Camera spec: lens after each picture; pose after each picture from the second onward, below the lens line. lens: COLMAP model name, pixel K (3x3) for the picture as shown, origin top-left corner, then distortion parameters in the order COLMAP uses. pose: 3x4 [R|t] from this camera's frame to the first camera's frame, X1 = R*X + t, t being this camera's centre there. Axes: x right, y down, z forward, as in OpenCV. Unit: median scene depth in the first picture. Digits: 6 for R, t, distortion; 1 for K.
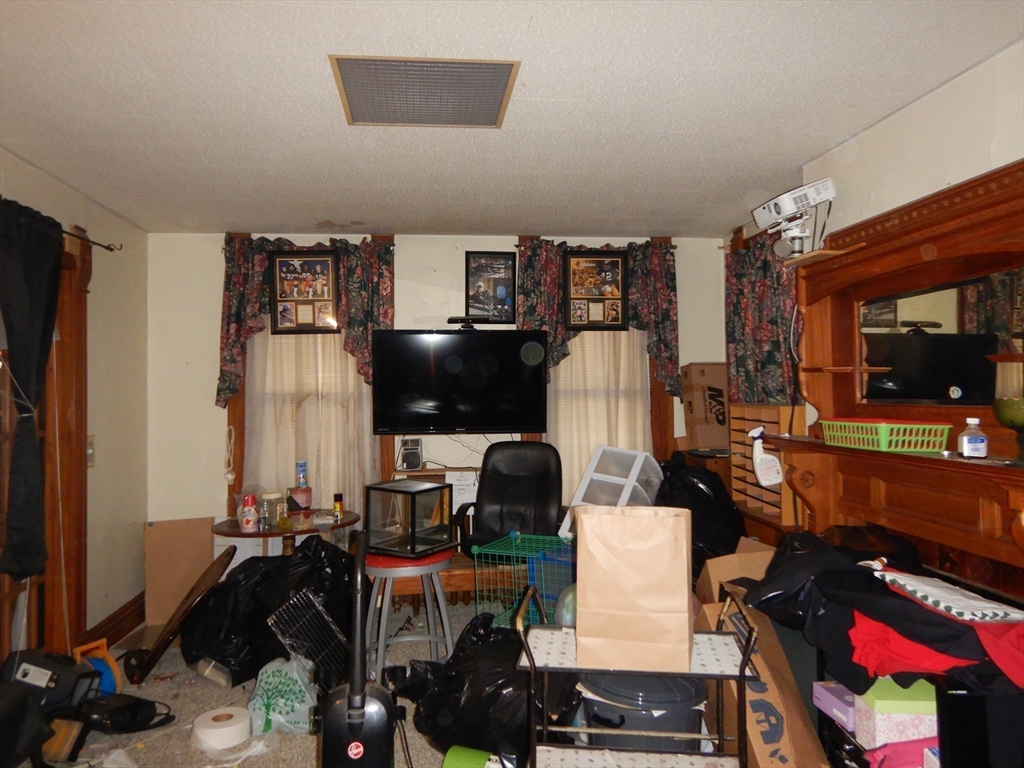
lens RADIAL K [[741.3, 0, 510.4], [0, 741.3, 387.9], [0, 0, 1]] dist [0.027635, -0.020919]
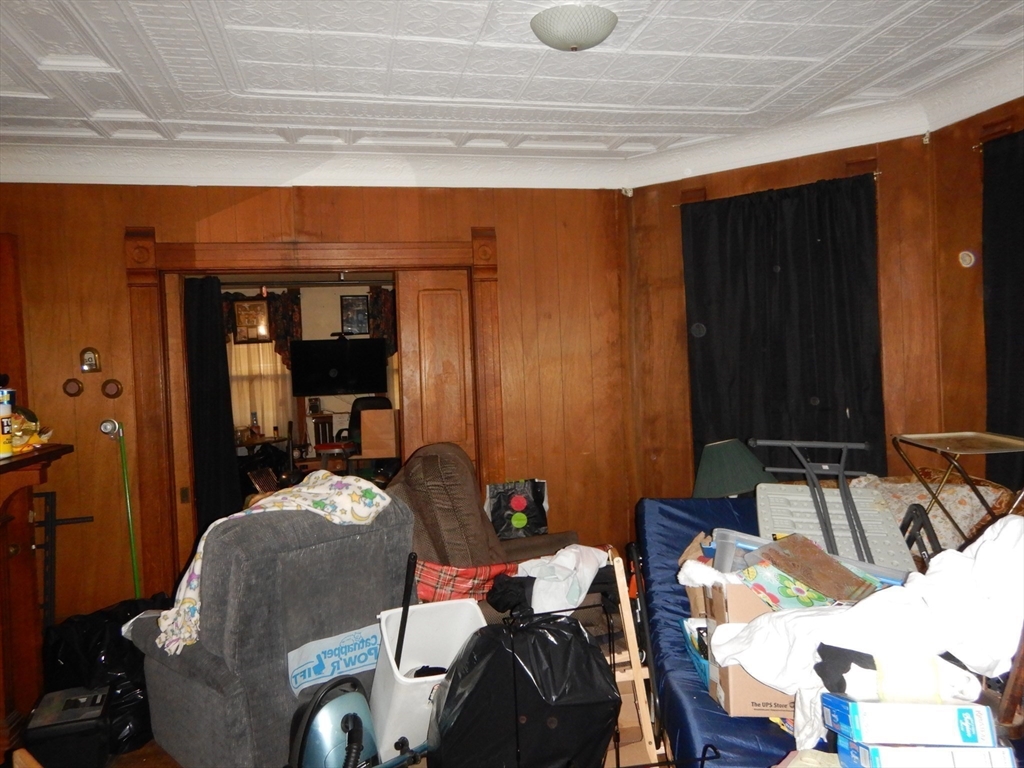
lens RADIAL K [[741.3, 0, 519.8], [0, 741.3, 382.5], [0, 0, 1]] dist [0.027635, -0.020919]
pose [[0.993166, -0.035611, 0.111148, 0.175330], [0.032711, 0.999078, 0.027808, -0.005016], [-0.112036, -0.023983, 0.993415, -0.919416]]
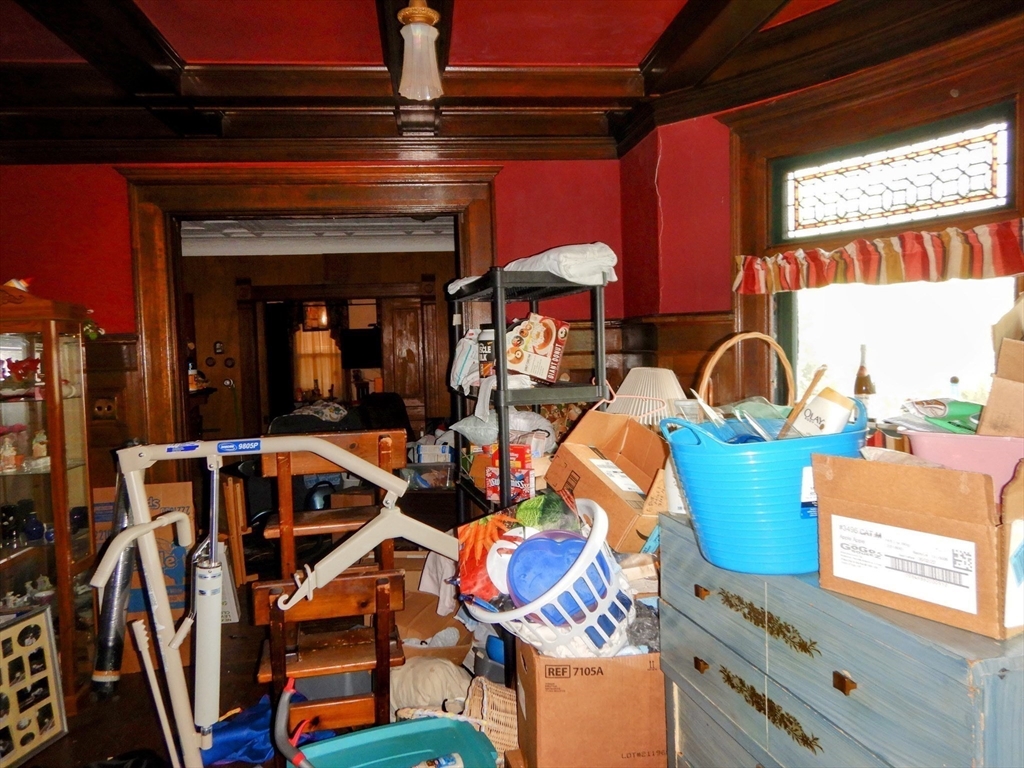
lens RADIAL K [[741.3, 0, 508.2], [0, 741.3, 380.6], [0, 0, 1]] dist [0.027635, -0.020919]
pose [[0.999693, -0.023309, -0.008353, 0.425269], [0.023727, 0.998260, 0.053991, -0.023595], [0.007080, -0.054172, 0.998507, -1.633817]]
